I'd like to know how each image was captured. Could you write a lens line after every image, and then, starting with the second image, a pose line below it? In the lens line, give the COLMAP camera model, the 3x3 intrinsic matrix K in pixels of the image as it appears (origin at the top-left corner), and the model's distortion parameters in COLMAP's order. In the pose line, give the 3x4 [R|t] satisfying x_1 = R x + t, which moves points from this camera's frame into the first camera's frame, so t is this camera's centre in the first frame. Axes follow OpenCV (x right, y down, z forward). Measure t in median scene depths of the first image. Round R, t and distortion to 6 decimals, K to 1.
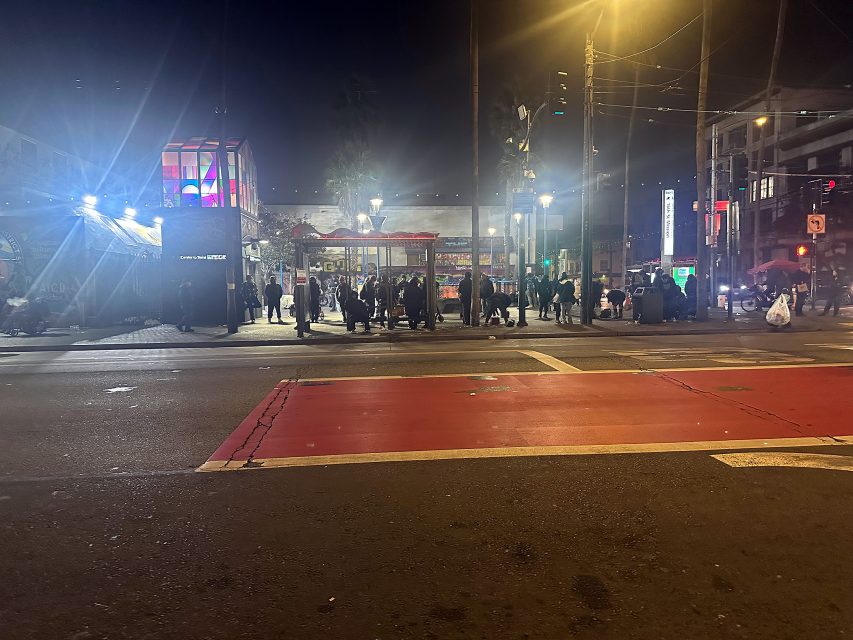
lens RADIAL K [[587.2, 0, 426.5], [0, 587.2, 320.0], [0, 0, 1]] dist [0.068819, -0.087564]
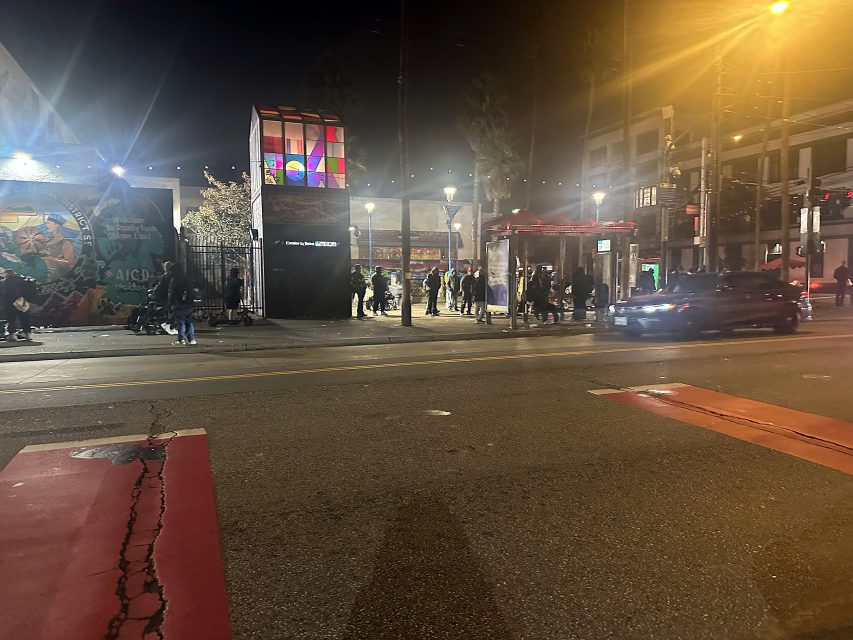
lens RADIAL K [[595.3, 0, 420.5], [0, 595.3, 316.6], [0, 0, 1]] dist [0.063790, -0.077073]
pose [[0.956915, -0.008946, 0.290229, -0.495442], [0.009334, 0.999956, 0.000049, 0.006001], [-0.290217, 0.002662, 0.956957, 0.097427]]
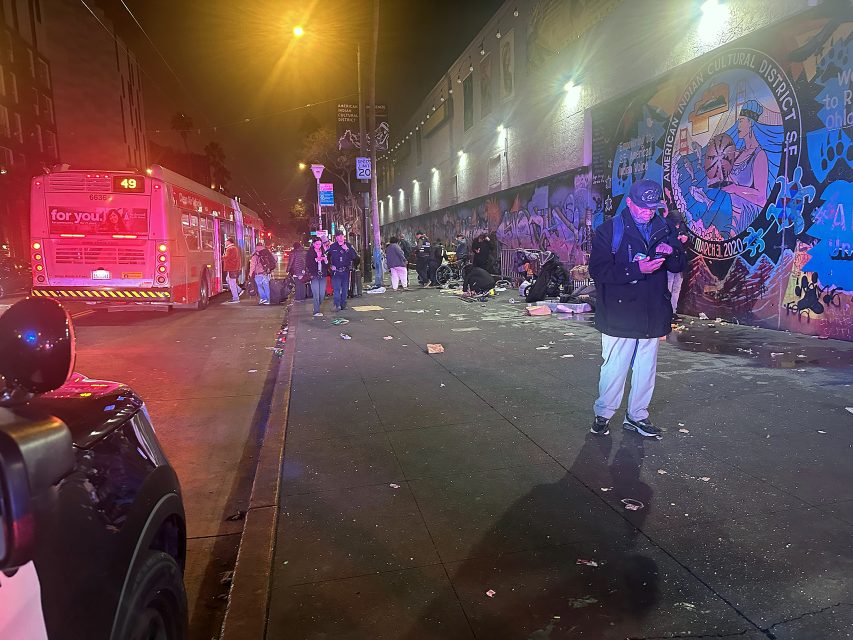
lens RADIAL K [[602.4, 0, 423.8], [0, 602.4, 334.0], [0, 0, 1]] dist [-0.004743, -0.007833]
pose [[0.126928, 0.157450, -0.979336, -0.339199], [-0.021206, 0.987527, 0.156018, -0.037731], [0.991685, 0.000964, 0.128684, 0.732347]]
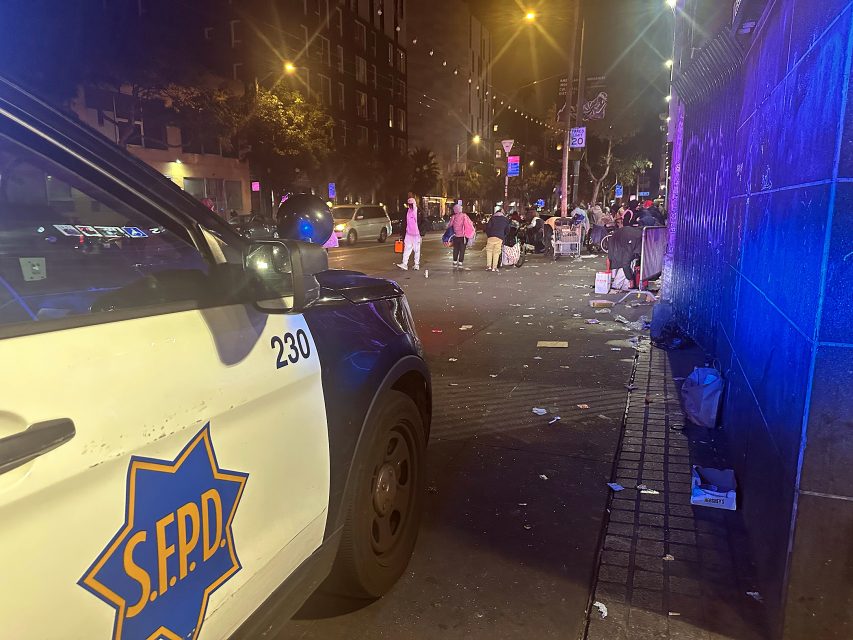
lens RADIAL K [[595.3, 0, 420.5], [0, 595.3, 316.6], [0, 0, 1]] dist [0.063790, -0.077073]
pose [[-0.444083, 0.174976, -0.878734, -0.264070], [-0.037870, 0.976204, 0.213523, -0.062419], [0.895185, 0.128100, -0.426890, 1.030349]]
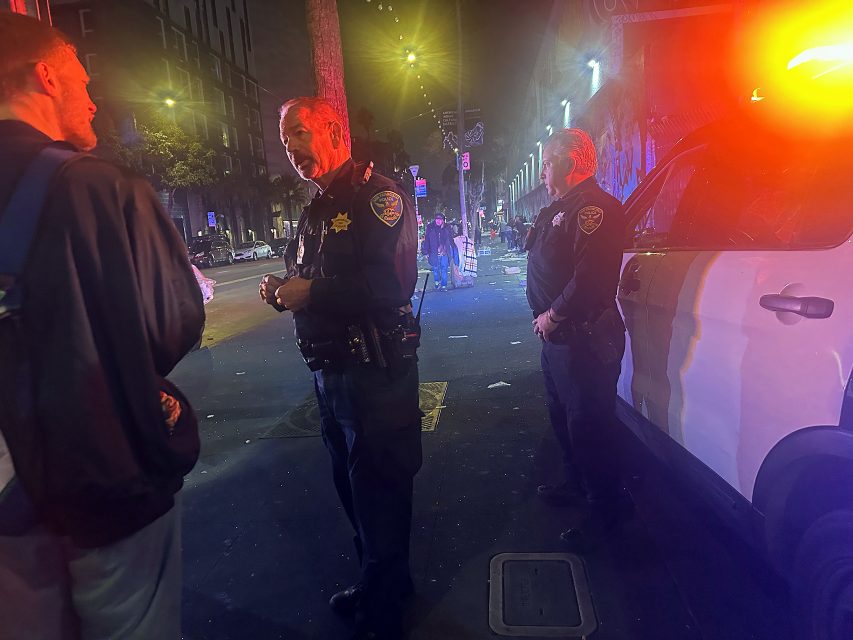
lens RADIAL K [[595.3, 0, 420.5], [0, 595.3, 316.6], [0, 0, 1]] dist [0.063790, -0.077073]
pose [[-0.185076, 0.177243, -0.966608, -0.076512], [0.020311, 0.984081, 0.176558, -0.056815], [0.982514, 0.013044, -0.185729, 0.926468]]
